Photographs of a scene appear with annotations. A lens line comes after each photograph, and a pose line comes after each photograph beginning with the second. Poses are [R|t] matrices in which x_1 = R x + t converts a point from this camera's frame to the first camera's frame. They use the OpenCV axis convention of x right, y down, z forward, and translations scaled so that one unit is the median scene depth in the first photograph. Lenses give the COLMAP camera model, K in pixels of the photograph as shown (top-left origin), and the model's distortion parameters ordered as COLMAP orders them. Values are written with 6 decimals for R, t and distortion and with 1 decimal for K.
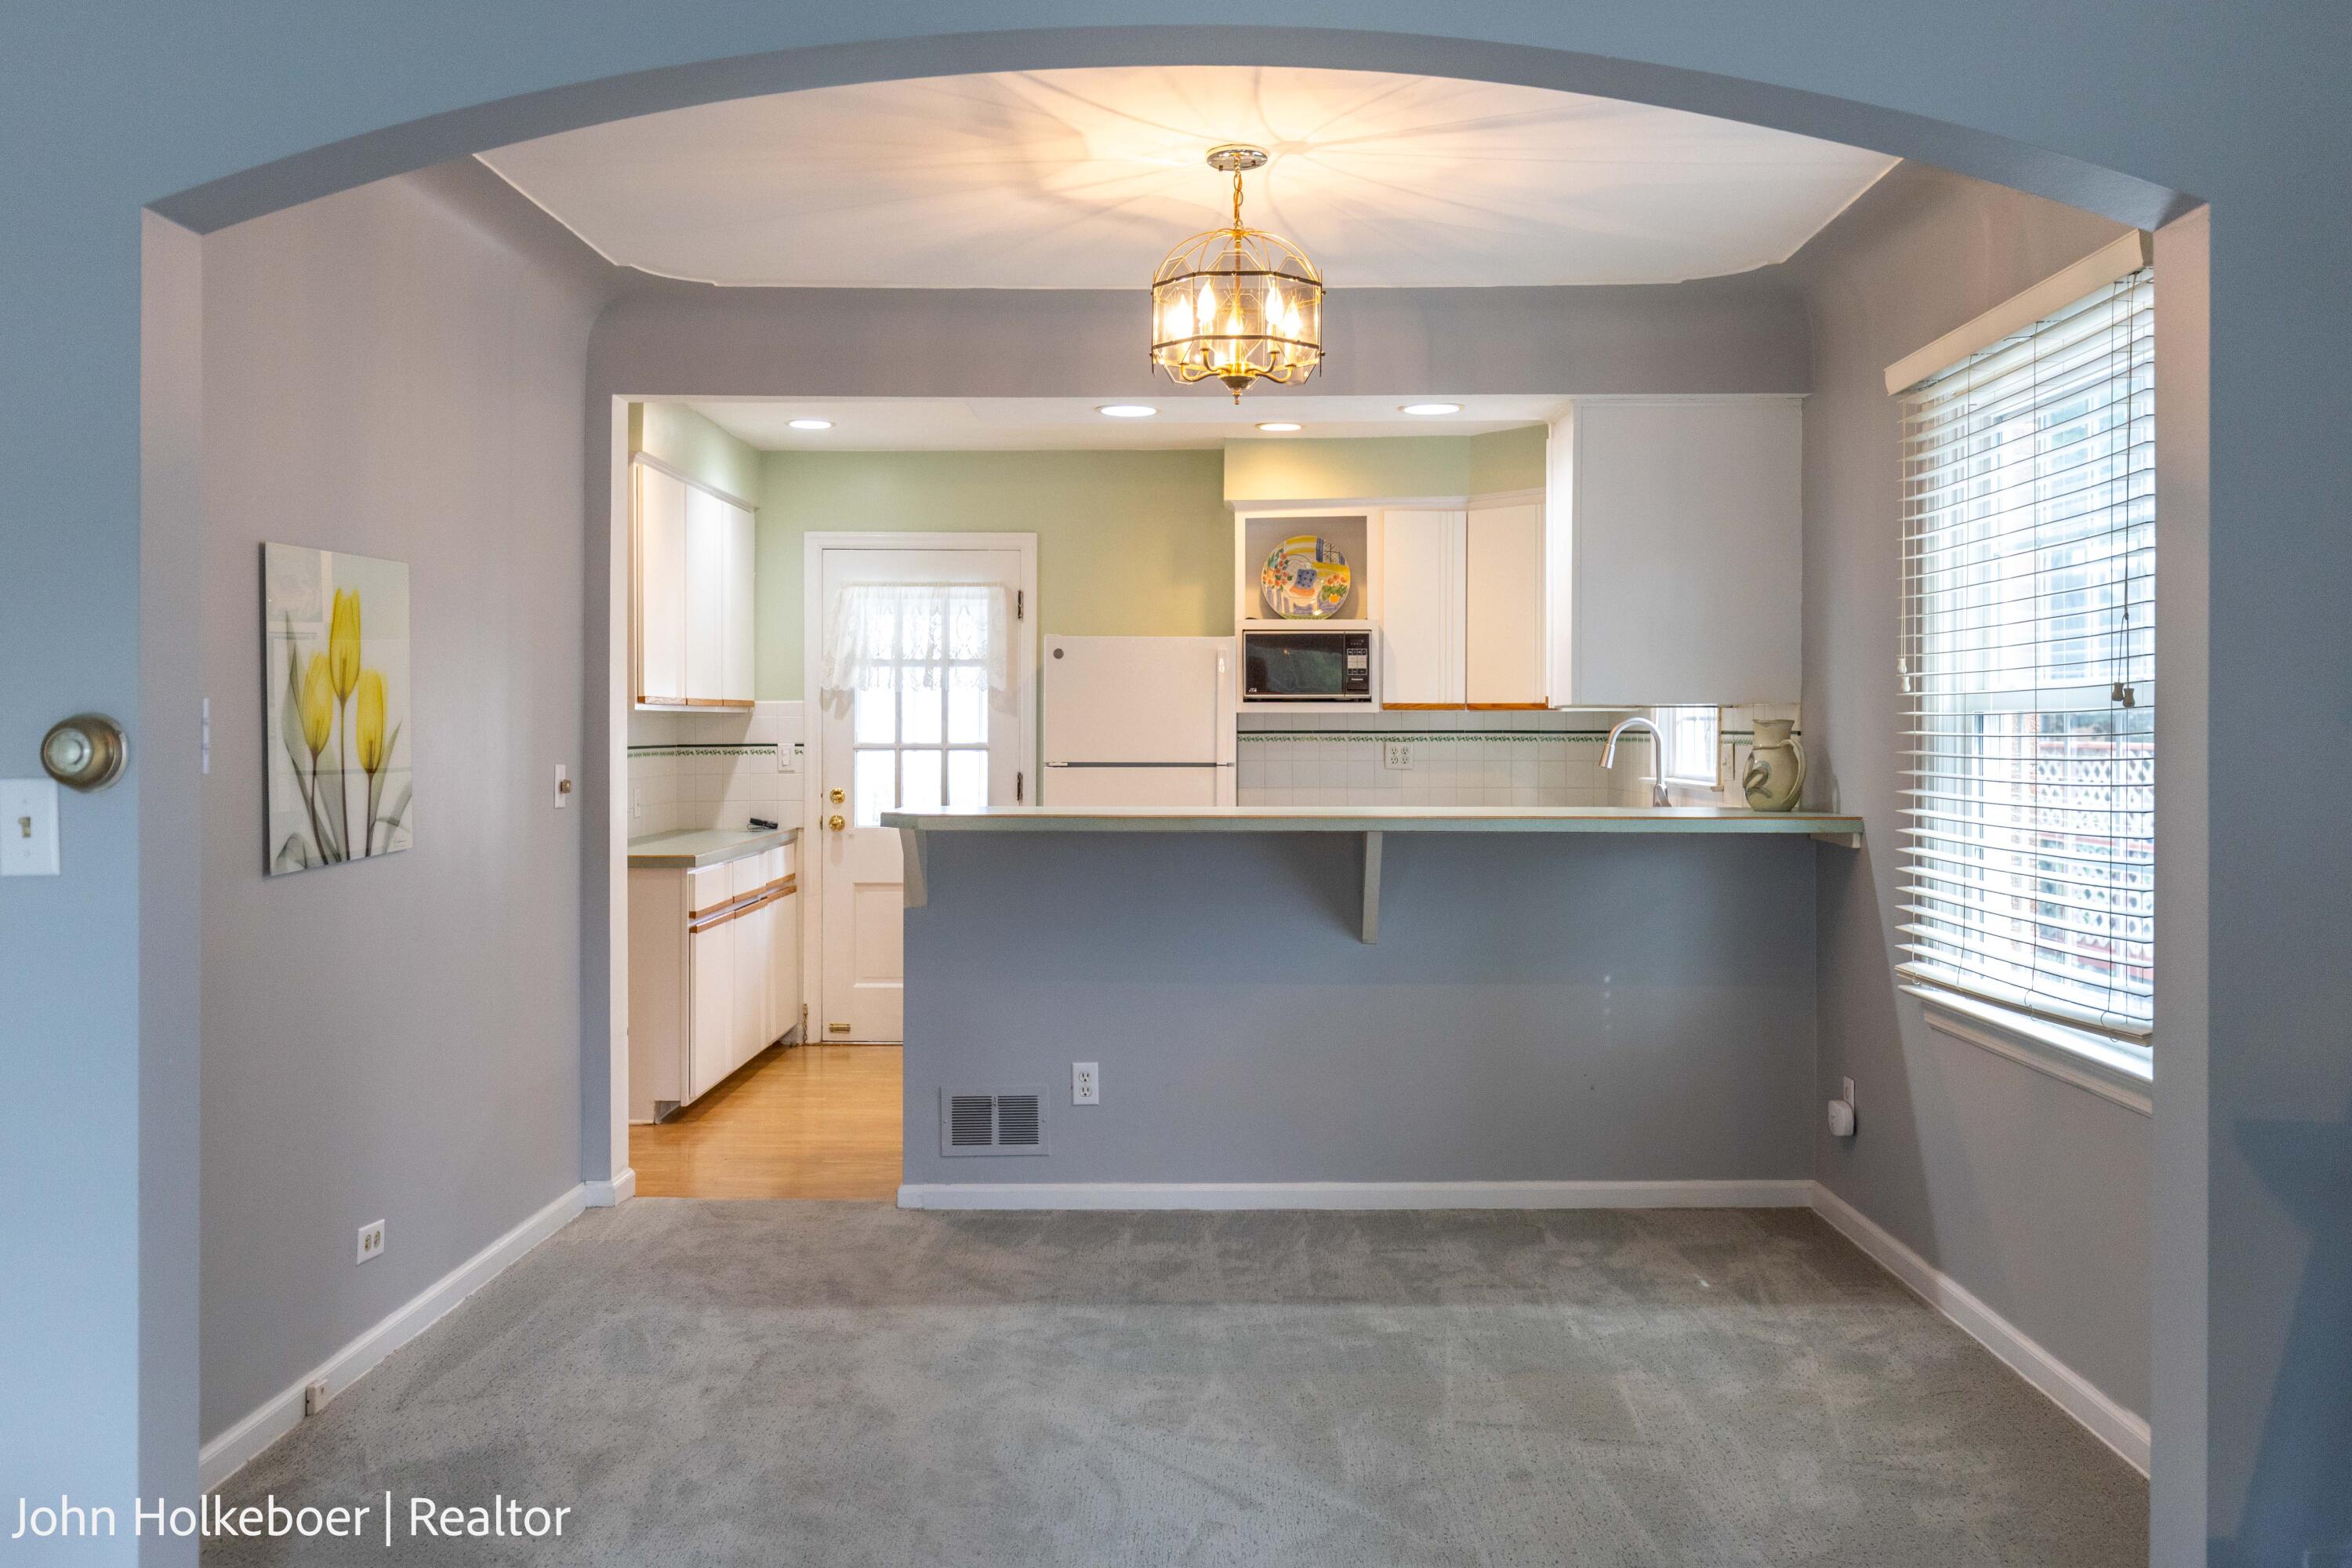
lens RADIAL K [[1865.1, 0, 1175.3], [0, 1865.1, 713.5], [0, 0, 1]] dist [0.003146, 0.000361]
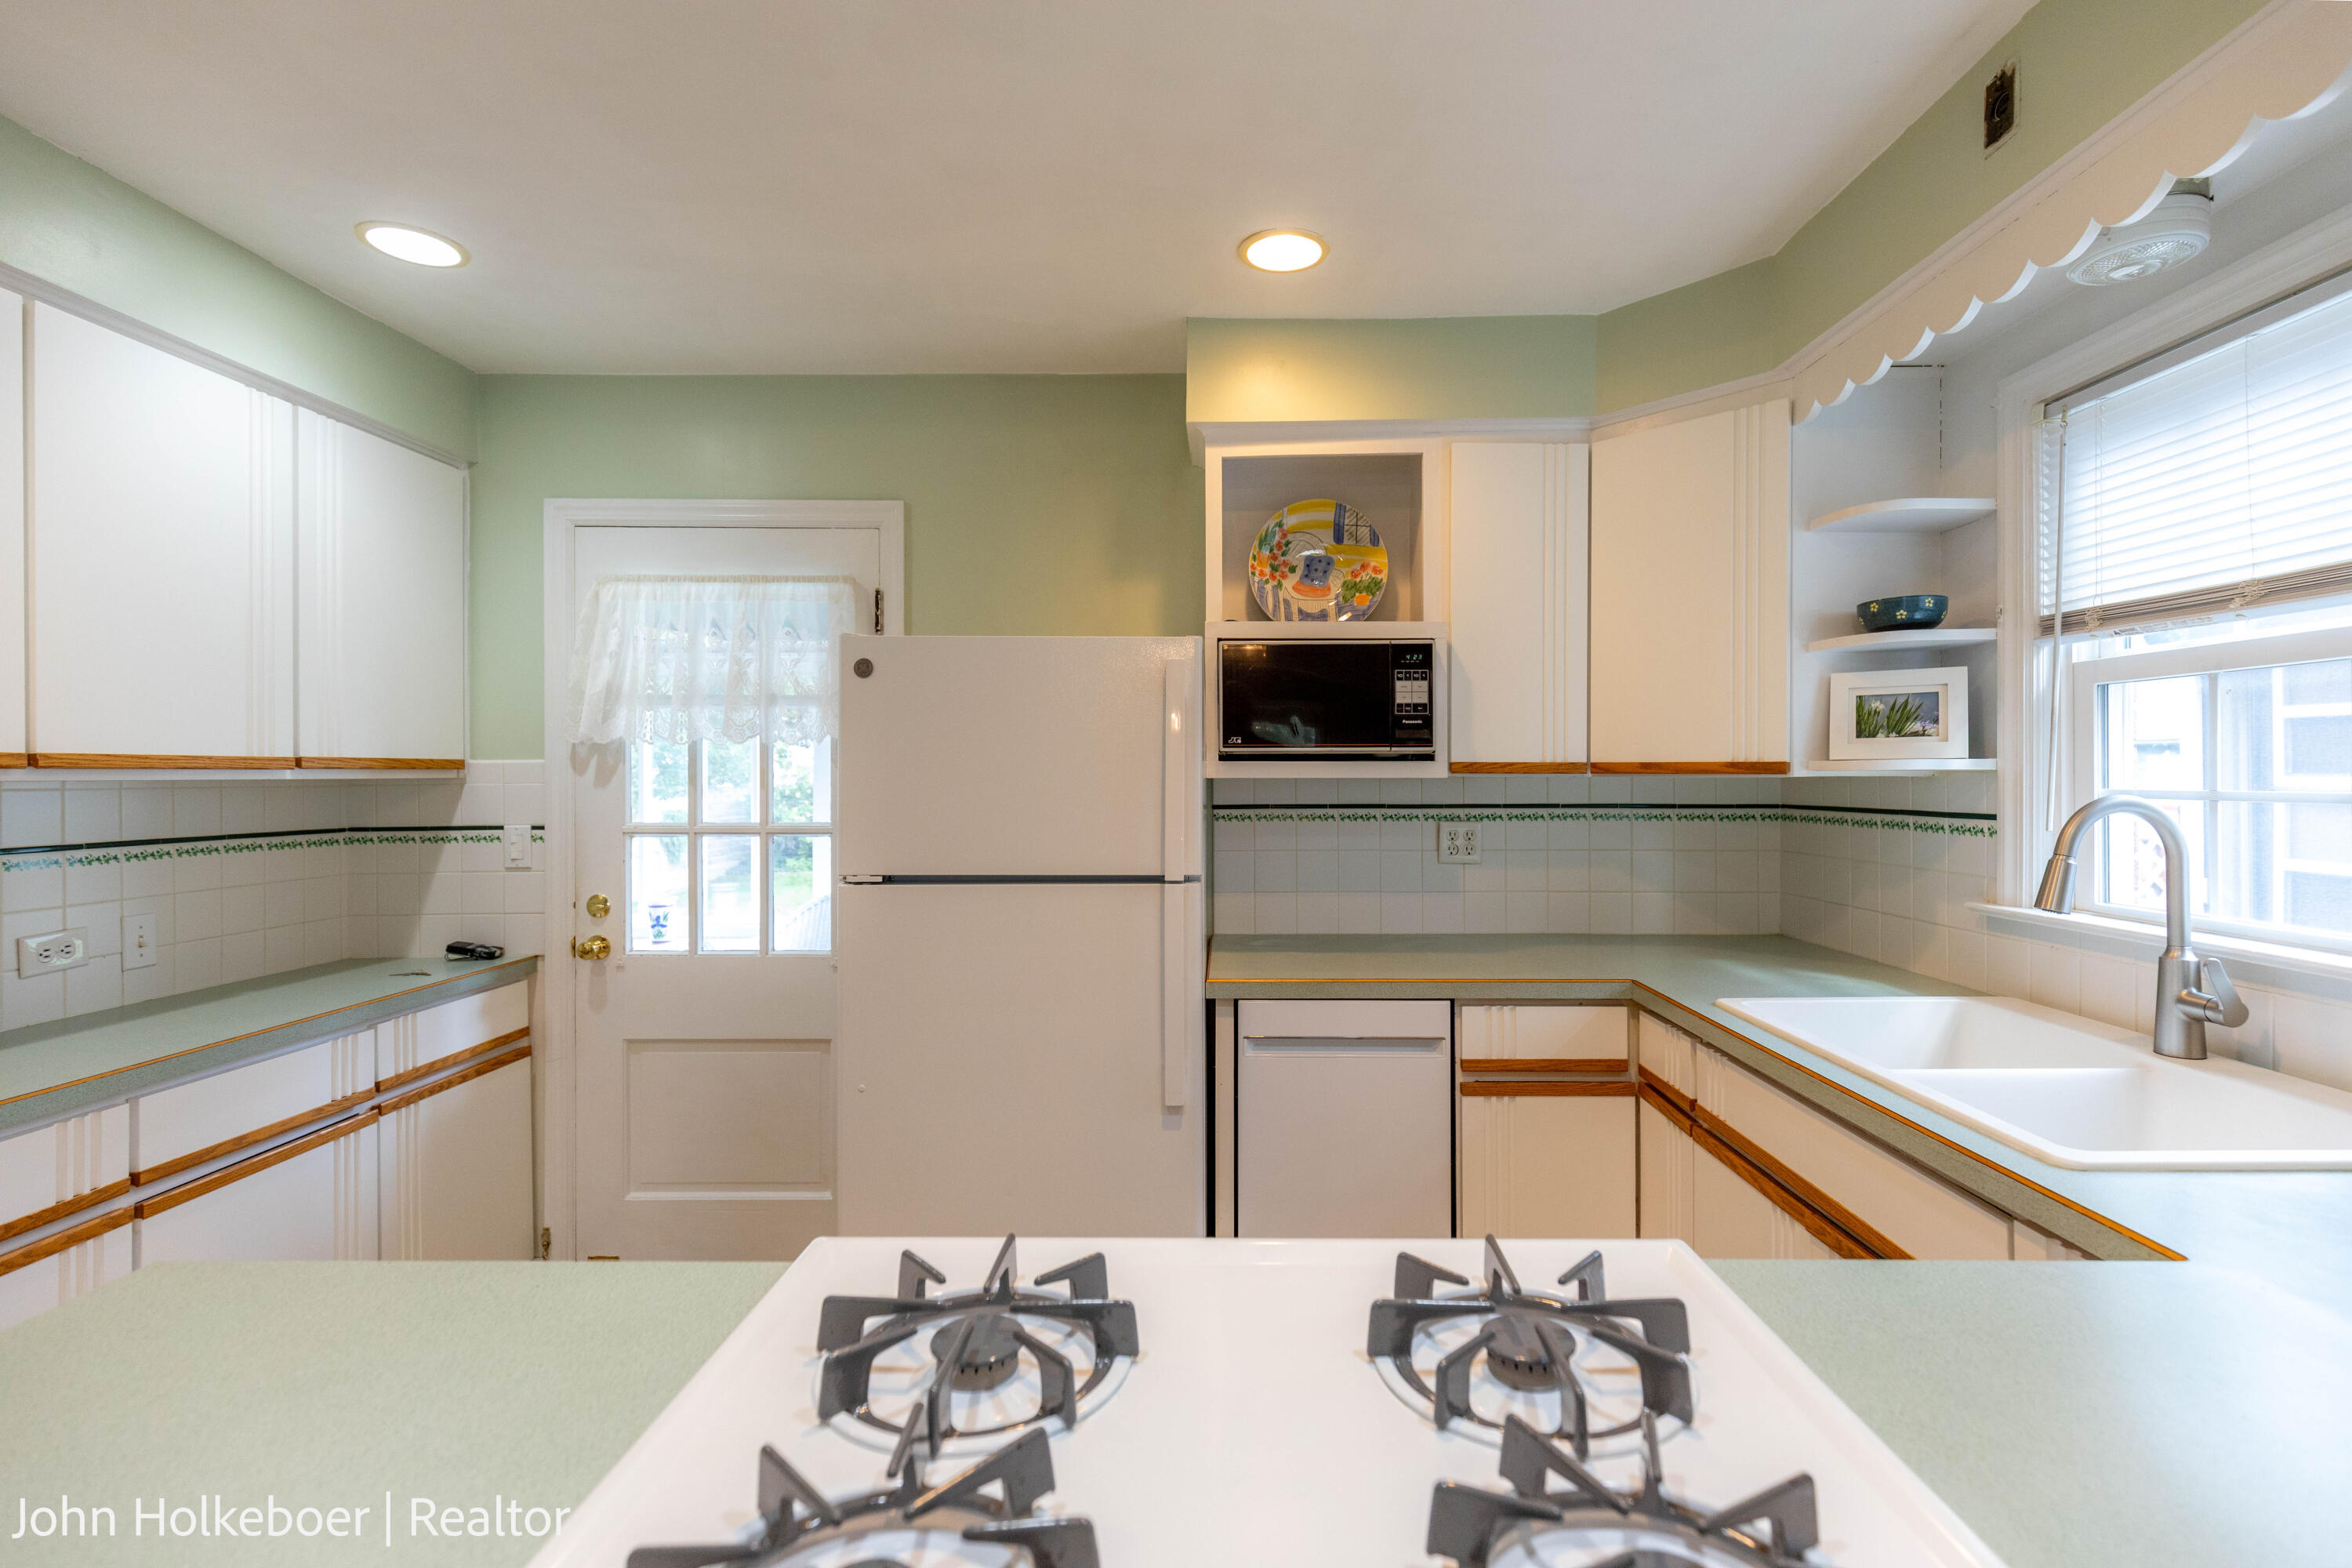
lens RADIAL K [[1051.3, 0, 1218.9], [0, 1051.3, 771.5], [0, 0, 1]] dist [0.001351, -0.000072]
pose [[0.999777, -0.001380, 0.021080, 0.029111], [0.001321, 0.999995, 0.002772, -0.003540], [-0.021084, -0.002744, 0.999774, 0.658436]]
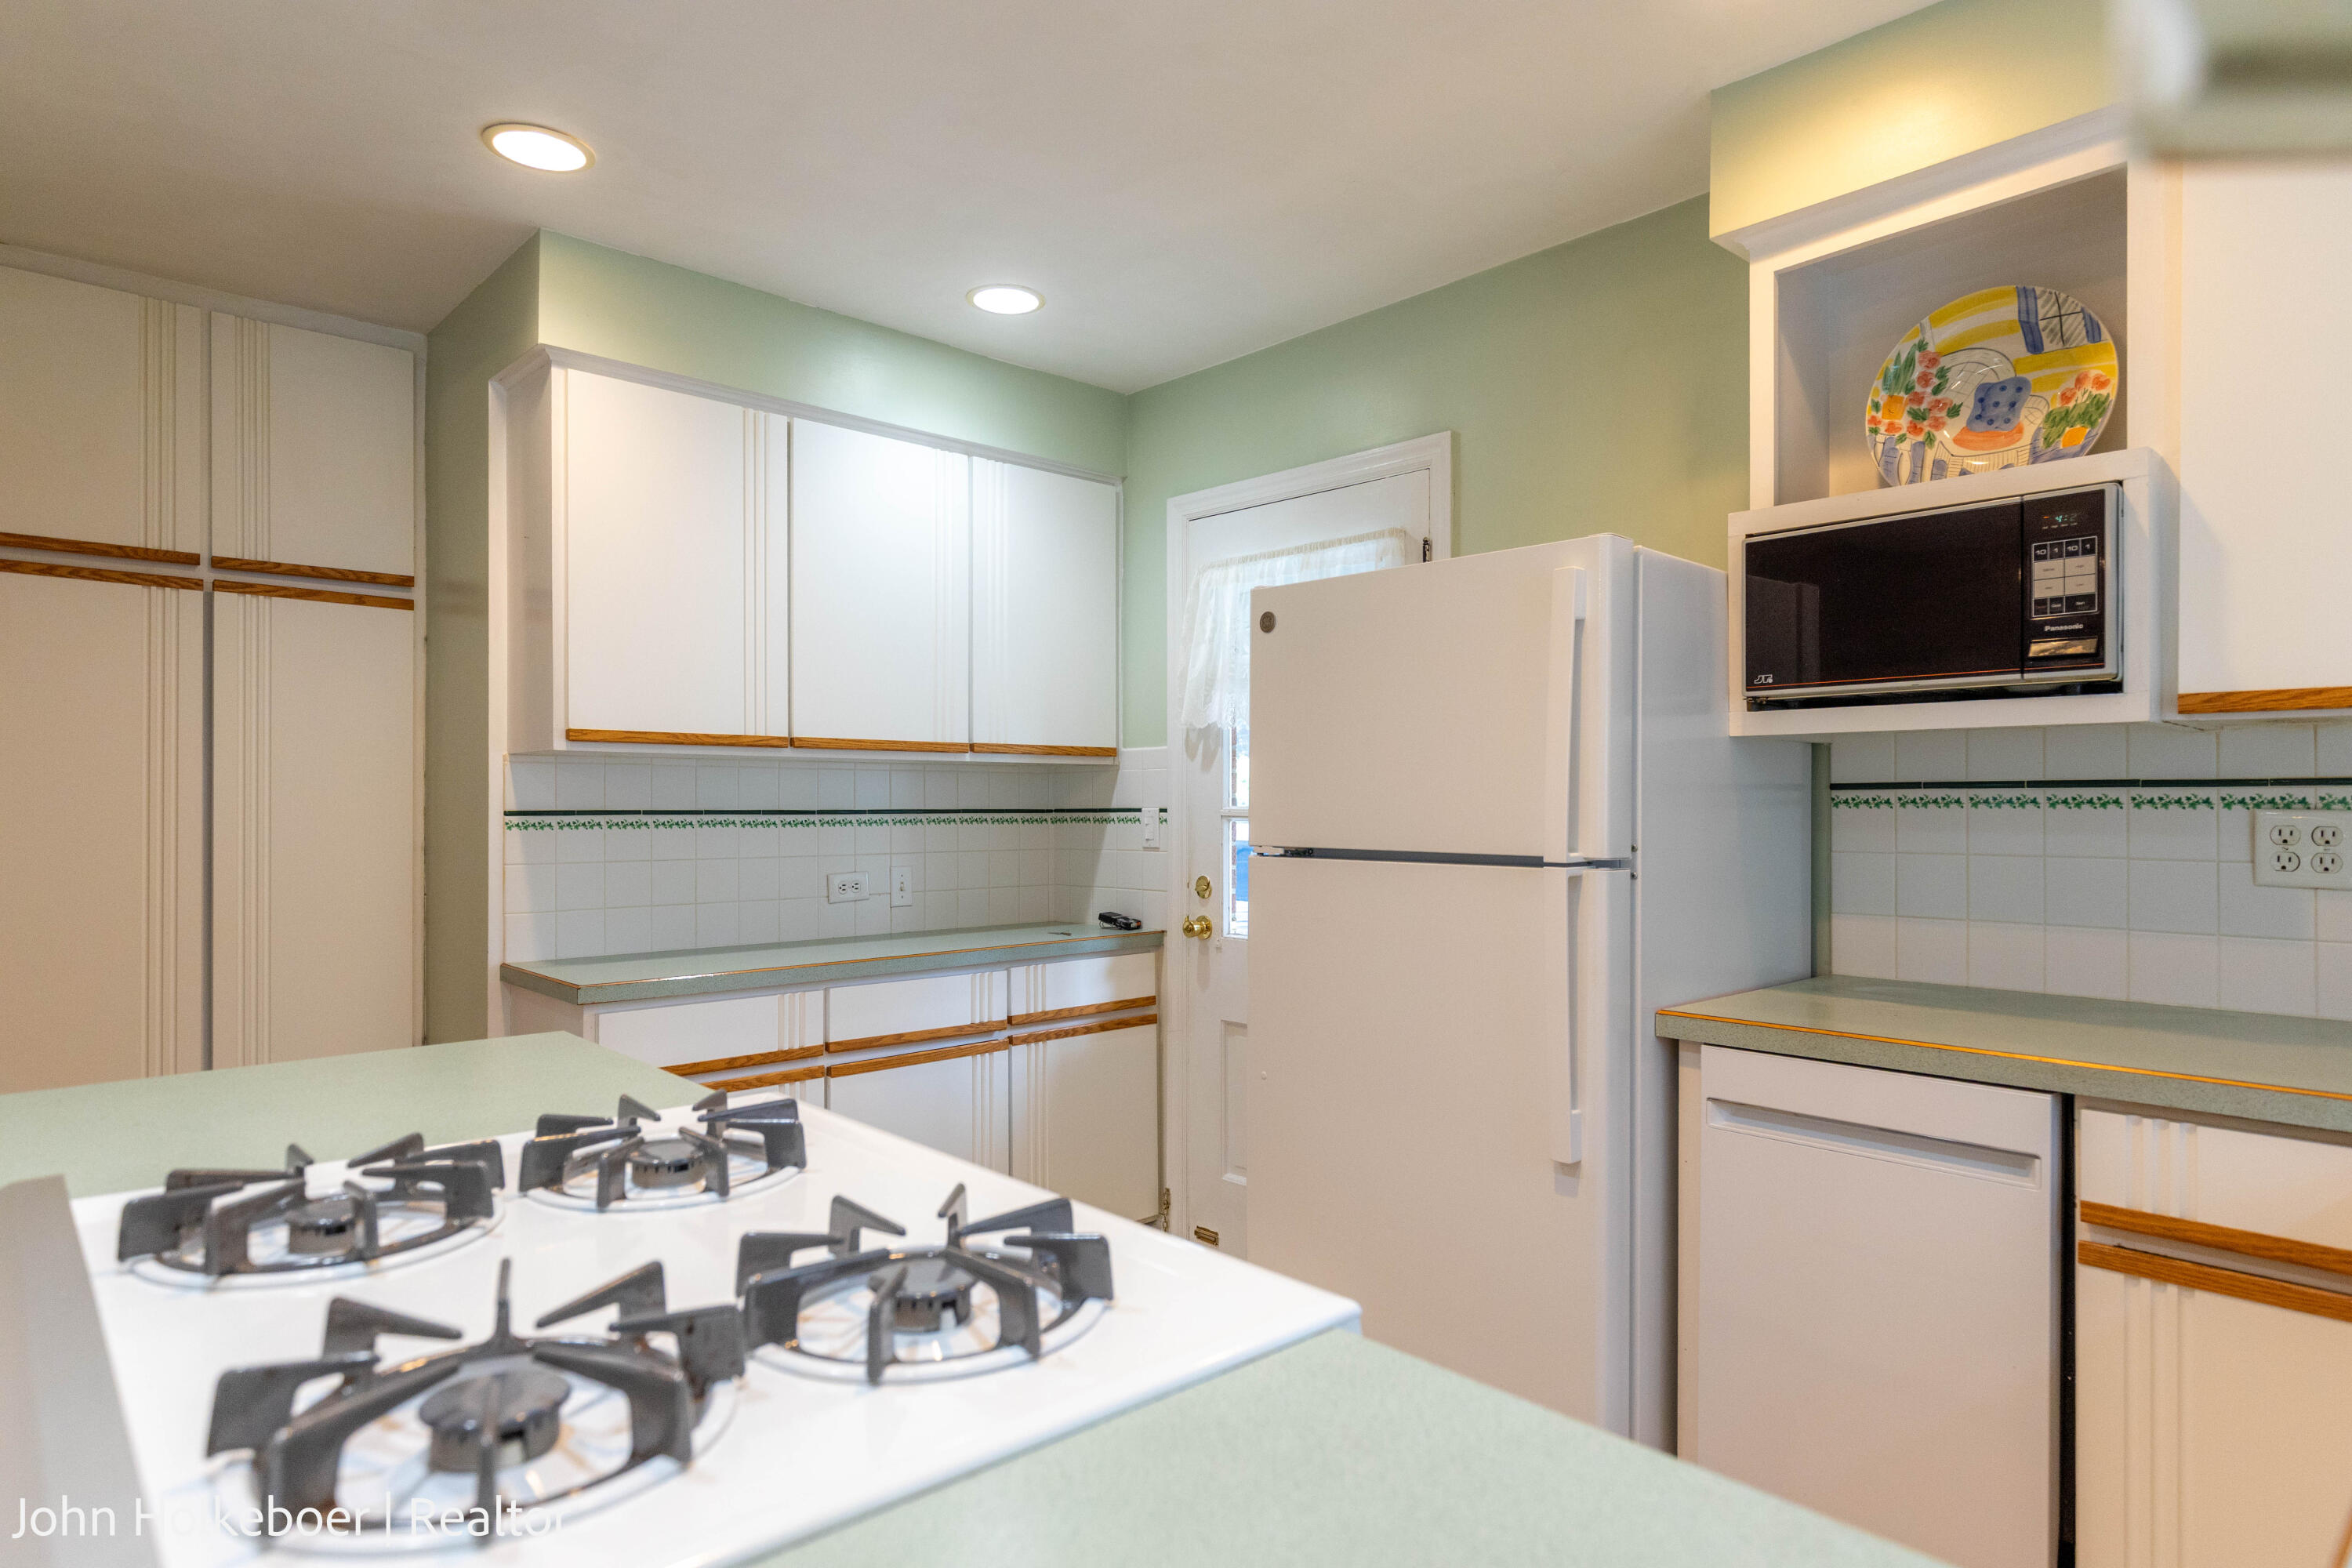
lens RADIAL K [[1298.8, 0, 1175.0], [0, 1298.8, 800.9], [0, 0, 1]] dist [-0.001125, -0.000561]
pose [[0.695139, 0.000116, -0.718876, 0.153156], [0.003545, 0.999987, 0.003589, 0.012243], [0.718867, -0.005043, 0.695129, 0.701101]]
